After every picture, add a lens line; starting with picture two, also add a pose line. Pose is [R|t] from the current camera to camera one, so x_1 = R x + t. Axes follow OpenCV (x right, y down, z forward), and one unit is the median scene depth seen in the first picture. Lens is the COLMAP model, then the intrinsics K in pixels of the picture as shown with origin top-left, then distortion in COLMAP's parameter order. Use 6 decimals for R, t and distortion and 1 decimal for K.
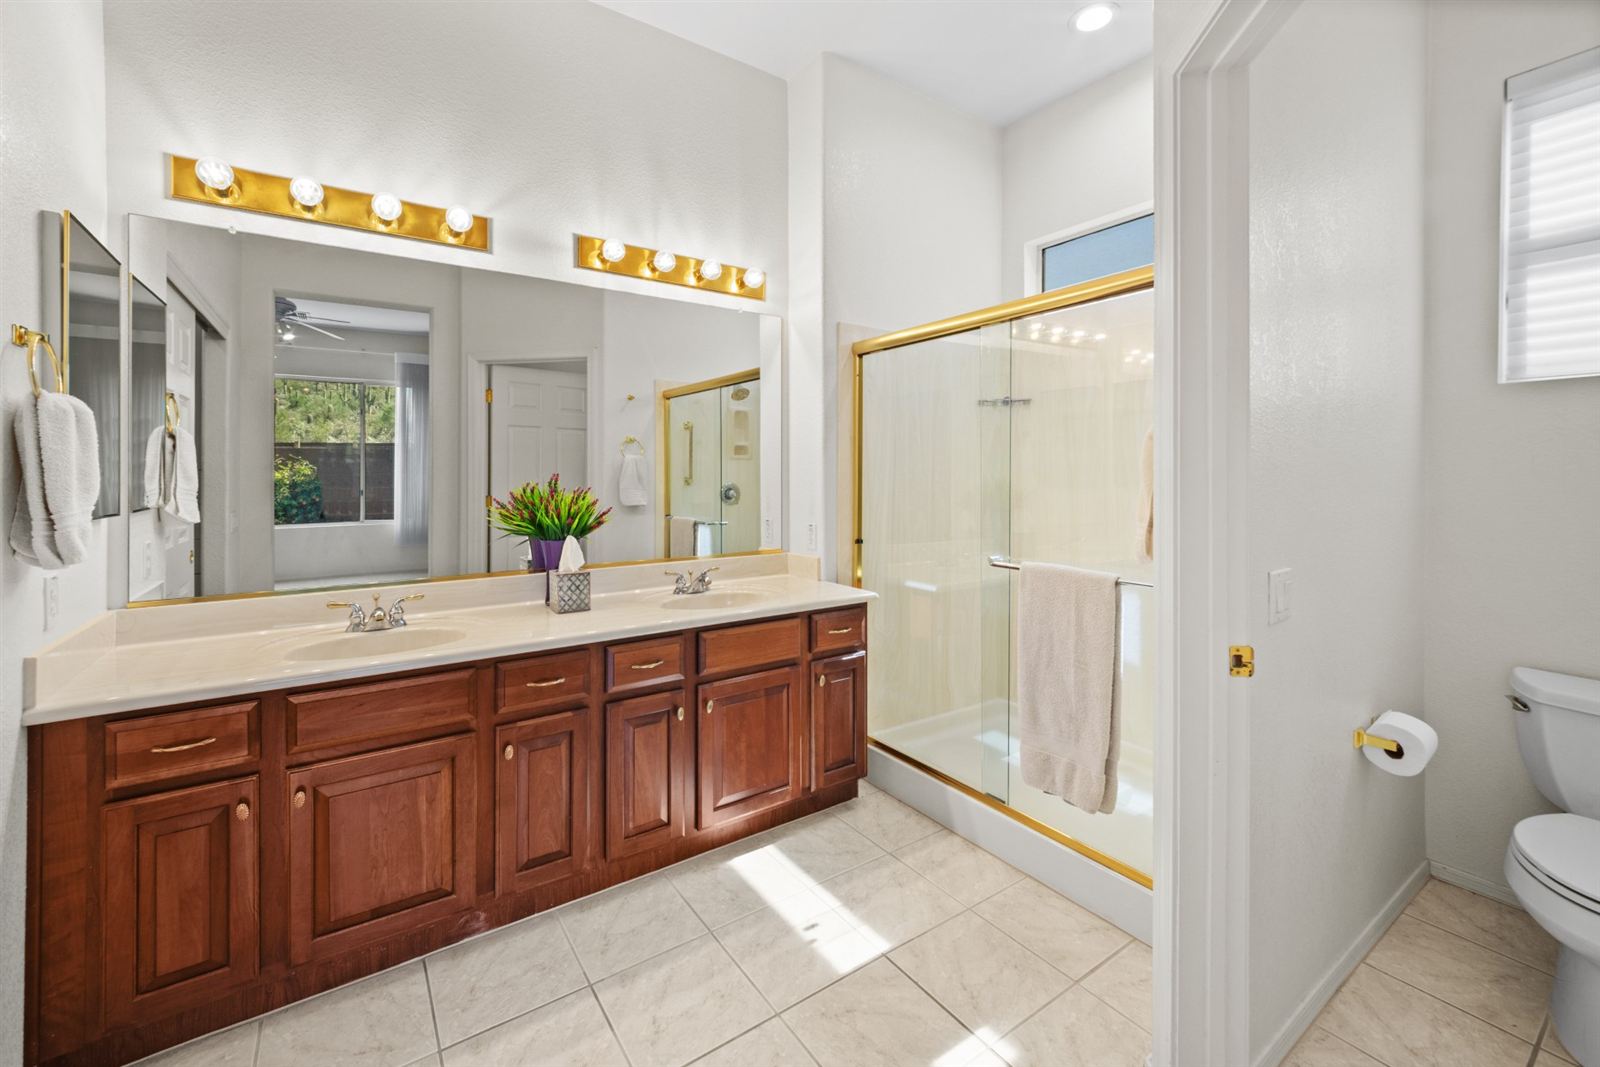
lens RADIAL K [[653.6, 0, 753.5], [0, 653.6, 474.0], [0, 0, 1]] dist [0.003258, -0.000770]
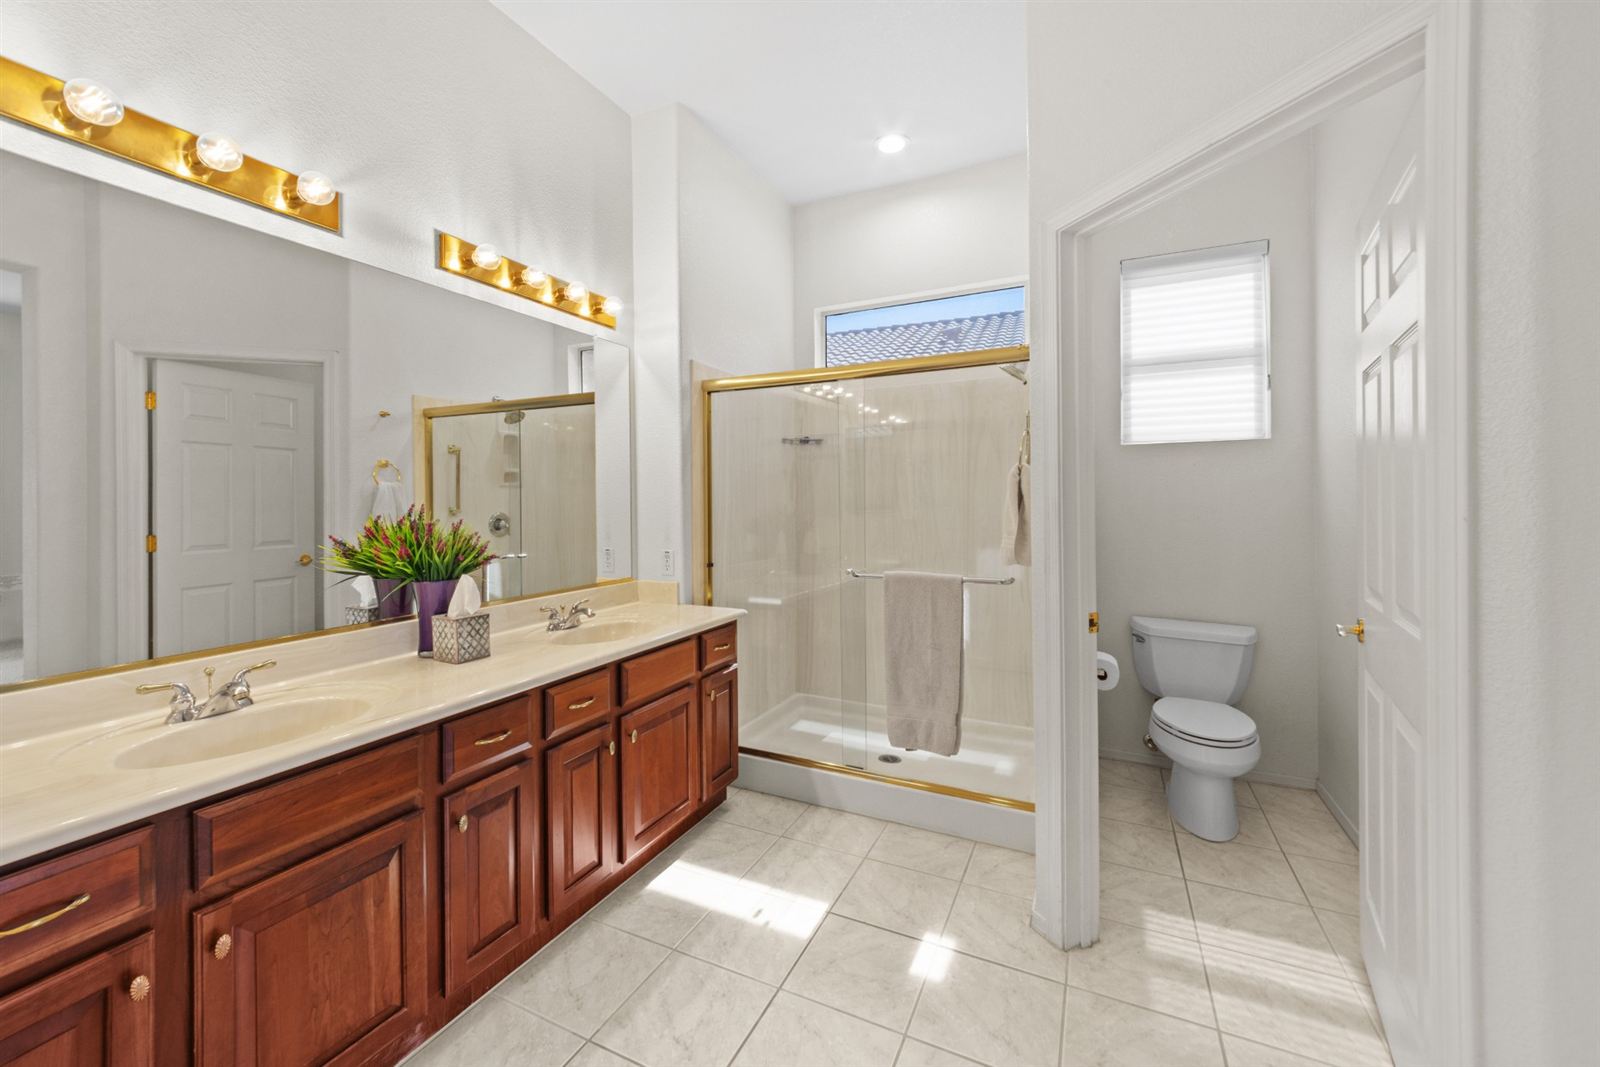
lens RADIAL K [[653.6, 0, 754.8], [0, 653.6, 497.8], [0, 0, 1]] dist [0.003258, -0.000770]
pose [[0.865007, -0.003123, 0.501750, -0.406176], [0.006116, 0.999972, -0.004320, -0.003394], [-0.501723, 0.006806, 0.865002, 0.038066]]
